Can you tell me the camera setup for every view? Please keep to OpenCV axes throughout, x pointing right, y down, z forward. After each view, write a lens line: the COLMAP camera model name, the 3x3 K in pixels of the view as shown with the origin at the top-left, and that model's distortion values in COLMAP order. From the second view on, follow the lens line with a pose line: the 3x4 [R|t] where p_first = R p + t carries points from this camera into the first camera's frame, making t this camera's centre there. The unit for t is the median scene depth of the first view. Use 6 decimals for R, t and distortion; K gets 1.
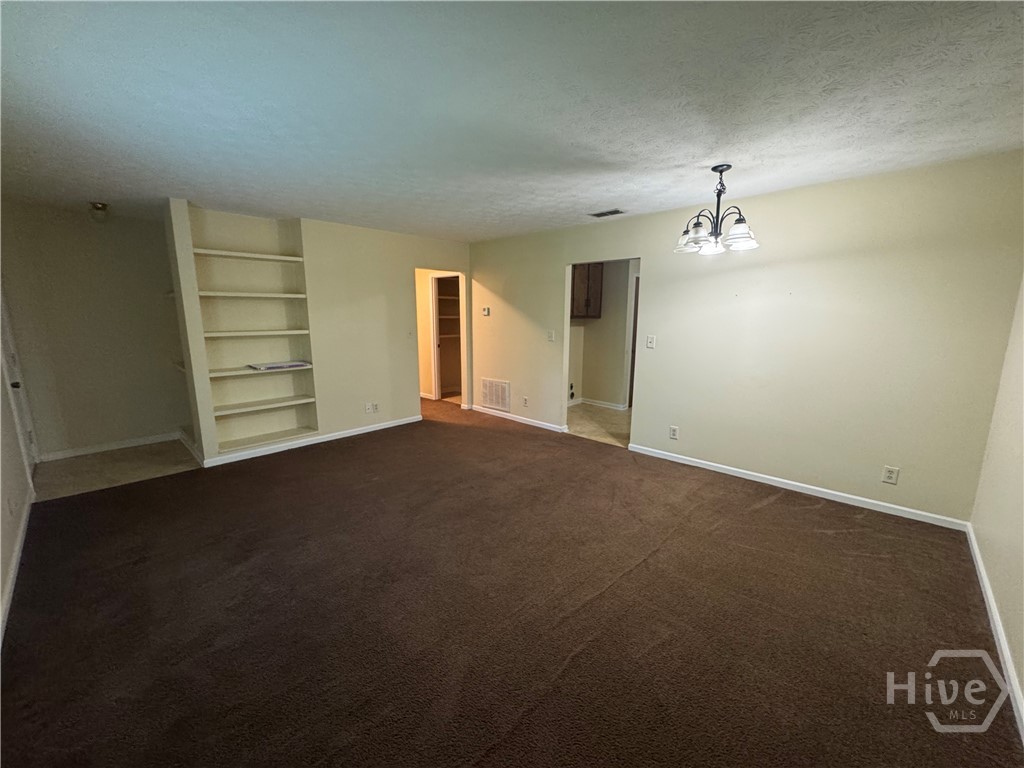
lens RADIAL K [[409.8, 0, 514.1], [0, 409.8, 384.5], [0, 0, 1]] dist [-0.000096, 0.000011]
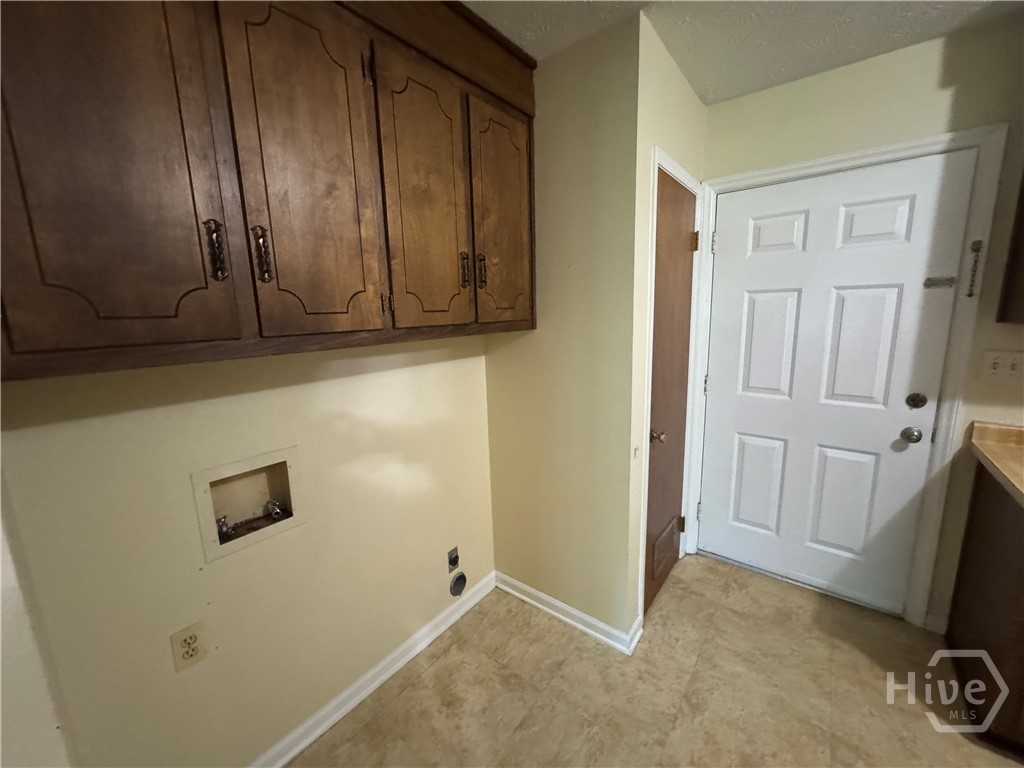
lens RADIAL K [[409.8, 0, 510.6], [0, 409.8, 384.9], [0, 0, 1]] dist [-0.000096, 0.000011]
pose [[0.994868, -0.052095, 0.086734, 0.166141], [0.053206, 0.998528, -0.010542, -0.119302], [-0.086057, 0.015102, 0.996176, 0.709723]]
